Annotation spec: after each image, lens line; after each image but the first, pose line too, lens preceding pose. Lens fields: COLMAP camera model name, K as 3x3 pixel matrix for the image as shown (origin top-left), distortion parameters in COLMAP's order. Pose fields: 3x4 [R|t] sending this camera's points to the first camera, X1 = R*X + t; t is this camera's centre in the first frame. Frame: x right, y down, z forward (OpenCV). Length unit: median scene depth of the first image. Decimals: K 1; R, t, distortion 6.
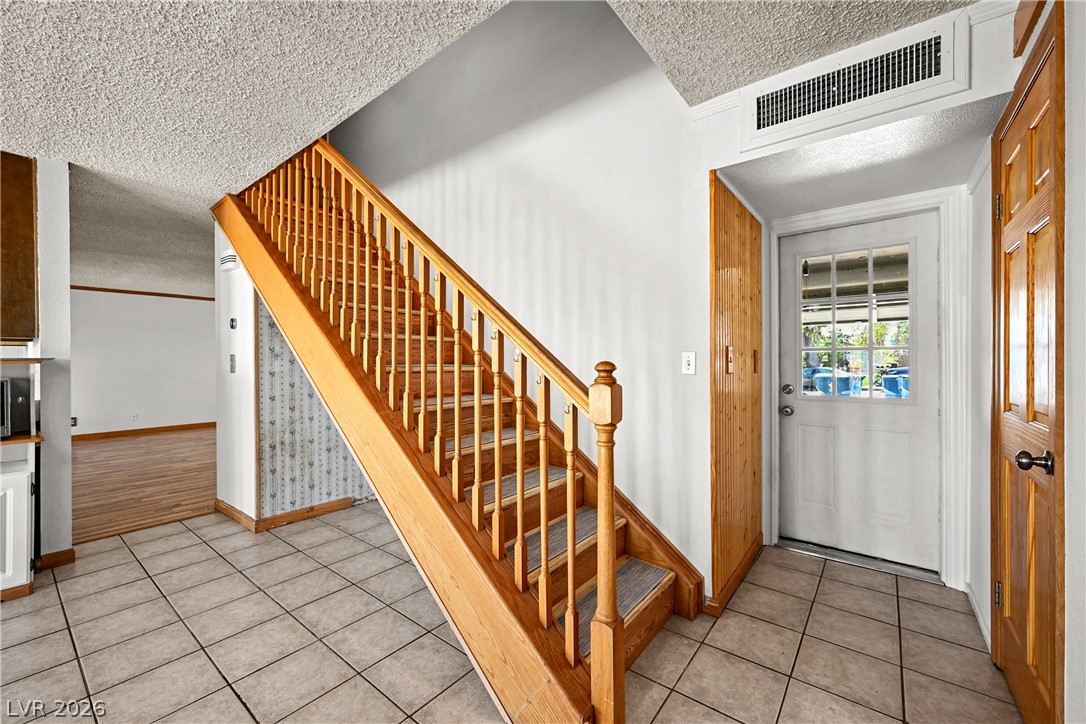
lens RADIAL K [[426.0, 0, 549.6], [0, 426.0, 360.4], [0, 0, 1]] dist [-0.000852, 0.000242]
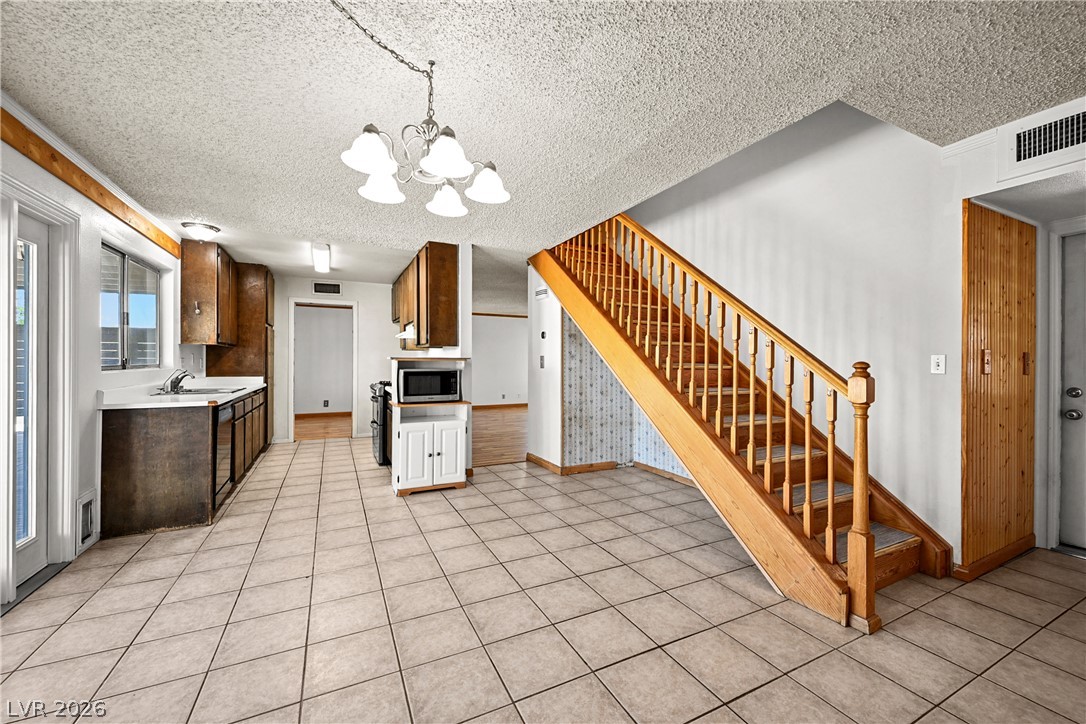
lens RADIAL K [[426.0, 0, 544.4], [0, 426.0, 362.2], [0, 0, 1]] dist [-0.000852, 0.000242]
pose [[0.900281, 0.008383, -0.435228, -0.123694], [-0.007013, 0.999964, 0.004754, 0.002482], [0.435252, -0.001228, 0.900308, -0.469663]]
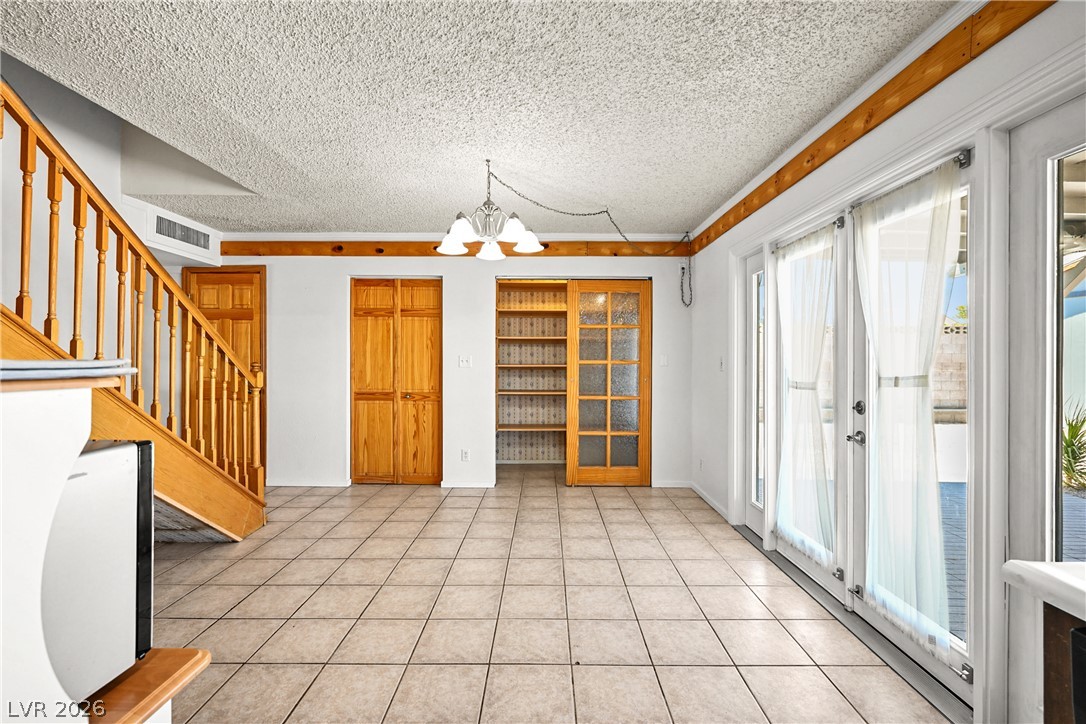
lens RADIAL K [[489.8, 0, 544.3], [0, 489.8, 355.2], [0, 0, 1]] dist [-0.005103, -0.000250]
pose [[-0.604432, 0.005688, 0.796637, -1.716713], [0.001594, 0.999981, -0.005931, -0.011092], [-0.796655, -0.002315, -0.604430, 0.758300]]
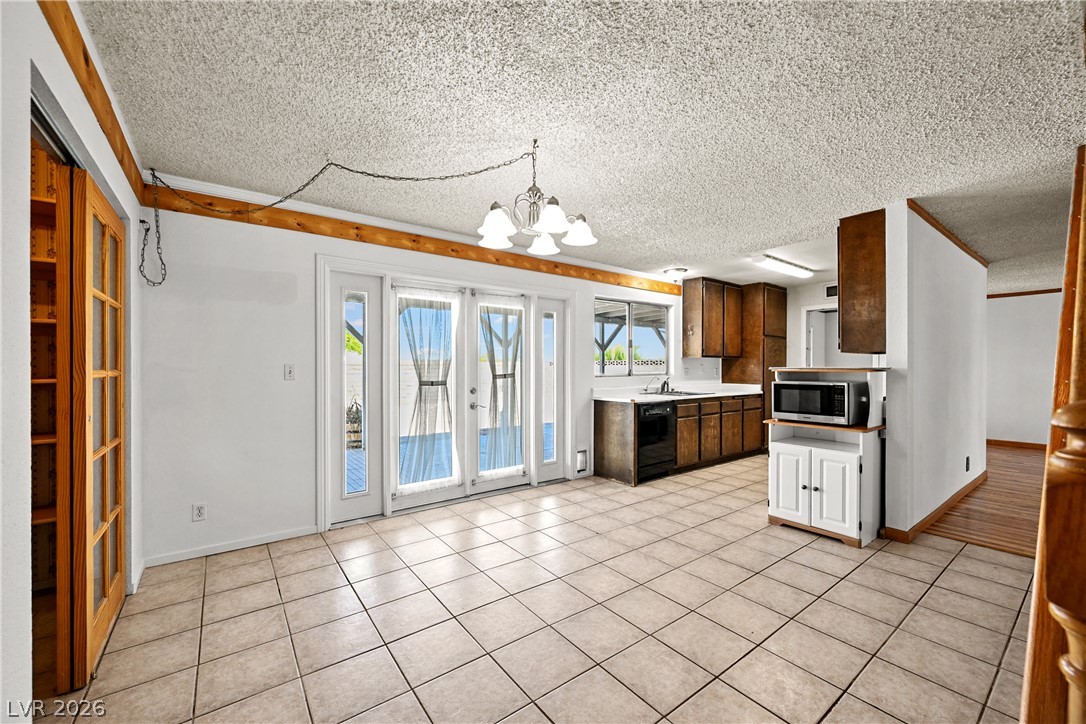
lens RADIAL K [[426.0, 0, 542.3], [0, 426.0, 368.3], [0, 0, 1]] dist [-0.000852, 0.000242]
pose [[-0.265996, 0.006448, -0.963953, 0.284993], [0.001827, 0.999979, 0.006184, -0.013580], [0.963972, -0.000116, -0.266002, 0.388555]]
